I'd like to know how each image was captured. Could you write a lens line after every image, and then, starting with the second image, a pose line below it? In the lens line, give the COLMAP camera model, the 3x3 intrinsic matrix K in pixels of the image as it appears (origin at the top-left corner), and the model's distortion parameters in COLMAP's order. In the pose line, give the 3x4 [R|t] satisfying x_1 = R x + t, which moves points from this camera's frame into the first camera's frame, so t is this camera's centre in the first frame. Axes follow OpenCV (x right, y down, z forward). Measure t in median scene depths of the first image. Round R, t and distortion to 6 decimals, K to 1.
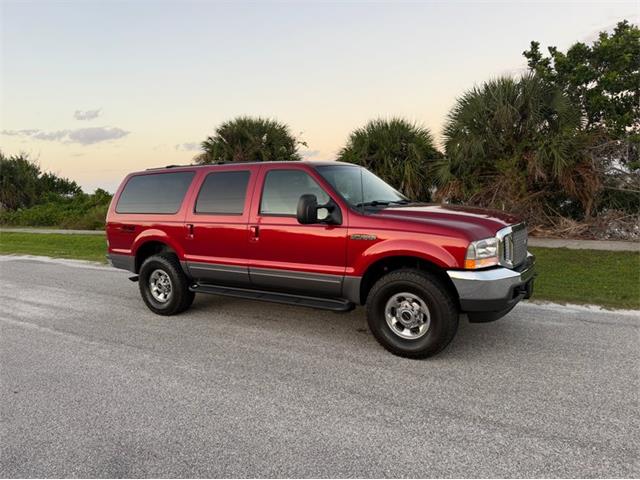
lens RADIAL K [[461.3, 0, 313.4], [0, 461.3, 250.1], [0, 0, 1]] dist [0.029675, -0.034237]
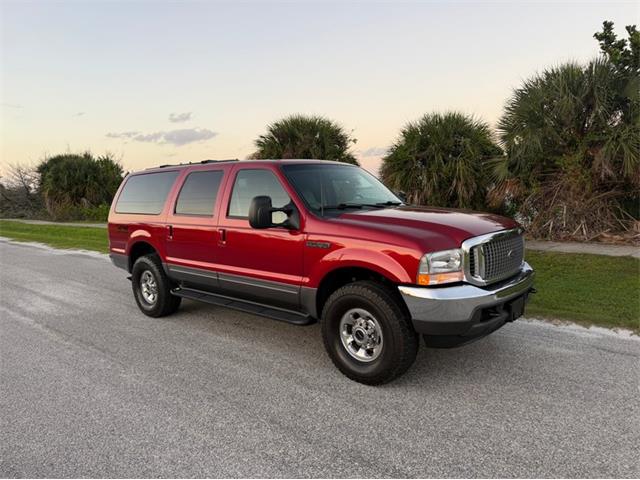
lens RADIAL K [[461.3, 0, 323.7], [0, 461.3, 244.7], [0, 0, 1]] dist [0.029675, -0.034237]
pose [[0.986152, 0.021599, -0.164434, 0.228551], [-0.022626, 0.999734, -0.004372, -0.020004], [0.164295, 0.008032, 0.986378, 0.100144]]
